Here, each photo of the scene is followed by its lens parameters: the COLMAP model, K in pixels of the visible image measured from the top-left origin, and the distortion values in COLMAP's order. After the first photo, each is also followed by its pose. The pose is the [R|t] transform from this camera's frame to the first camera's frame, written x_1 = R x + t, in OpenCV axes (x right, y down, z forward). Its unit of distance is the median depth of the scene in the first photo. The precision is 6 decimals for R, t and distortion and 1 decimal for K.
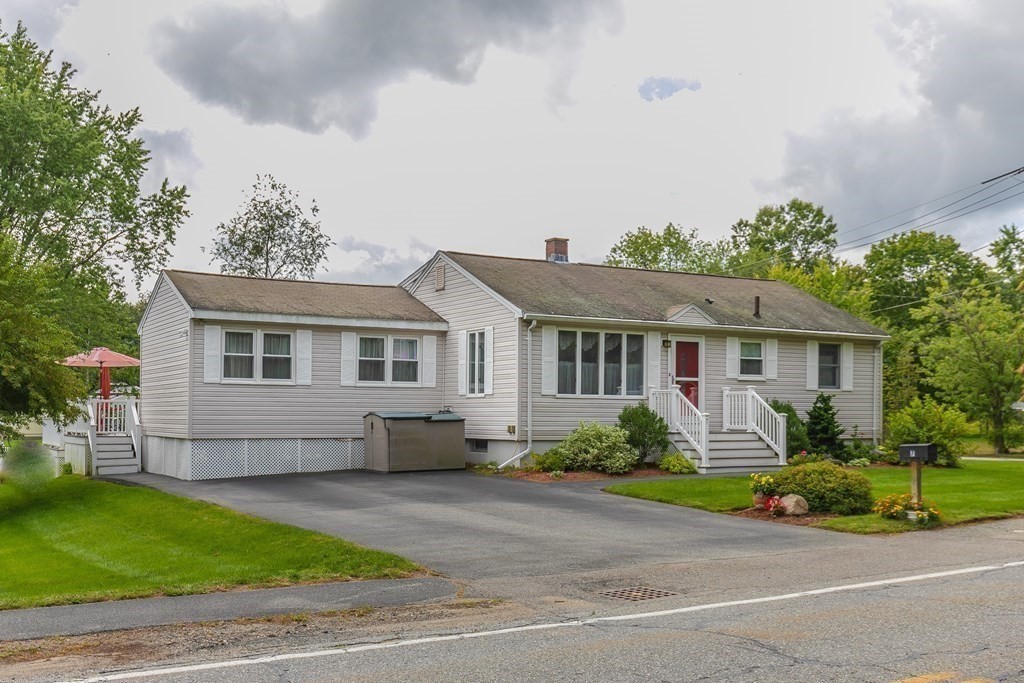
lens RADIAL K [[1115.6, 0, 509.3], [0, 1115.6, 346.7], [0, 0, 1]] dist [-0.013711, 0.000000]
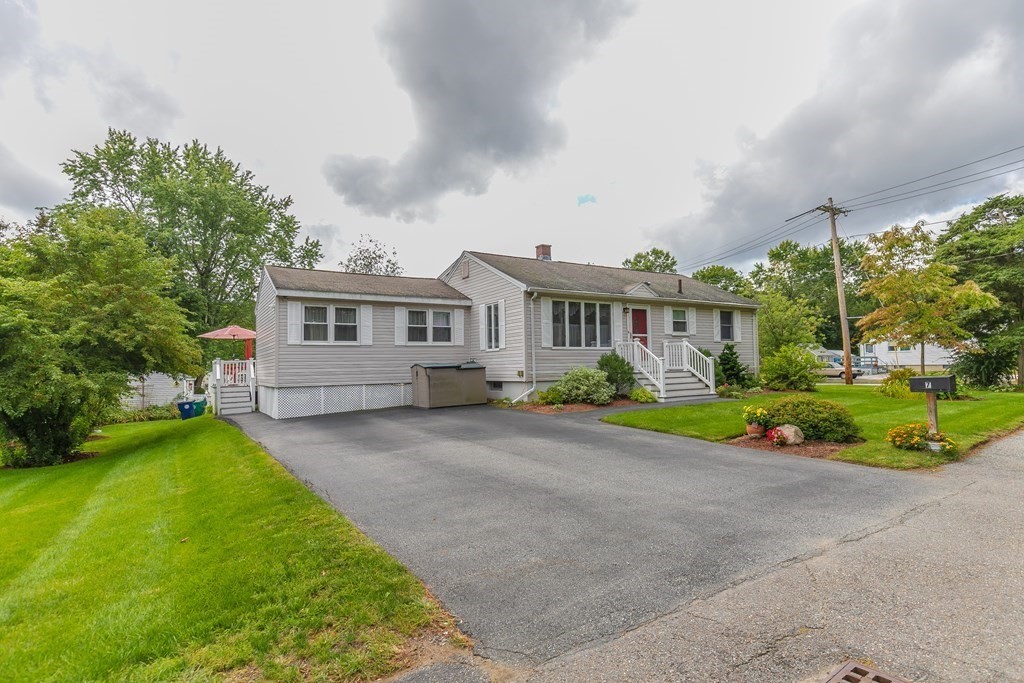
lens RADIAL K [[557.0, 0, 516.2], [0, 557.0, 331.3], [0, 0, 1]] dist [-0.005797, 0.000036]
pose [[0.999379, -0.025728, 0.024076, -0.016535], [0.025806, 0.999663, -0.002927, 0.022527], [-0.023992, 0.003546, 0.999706, 0.294528]]
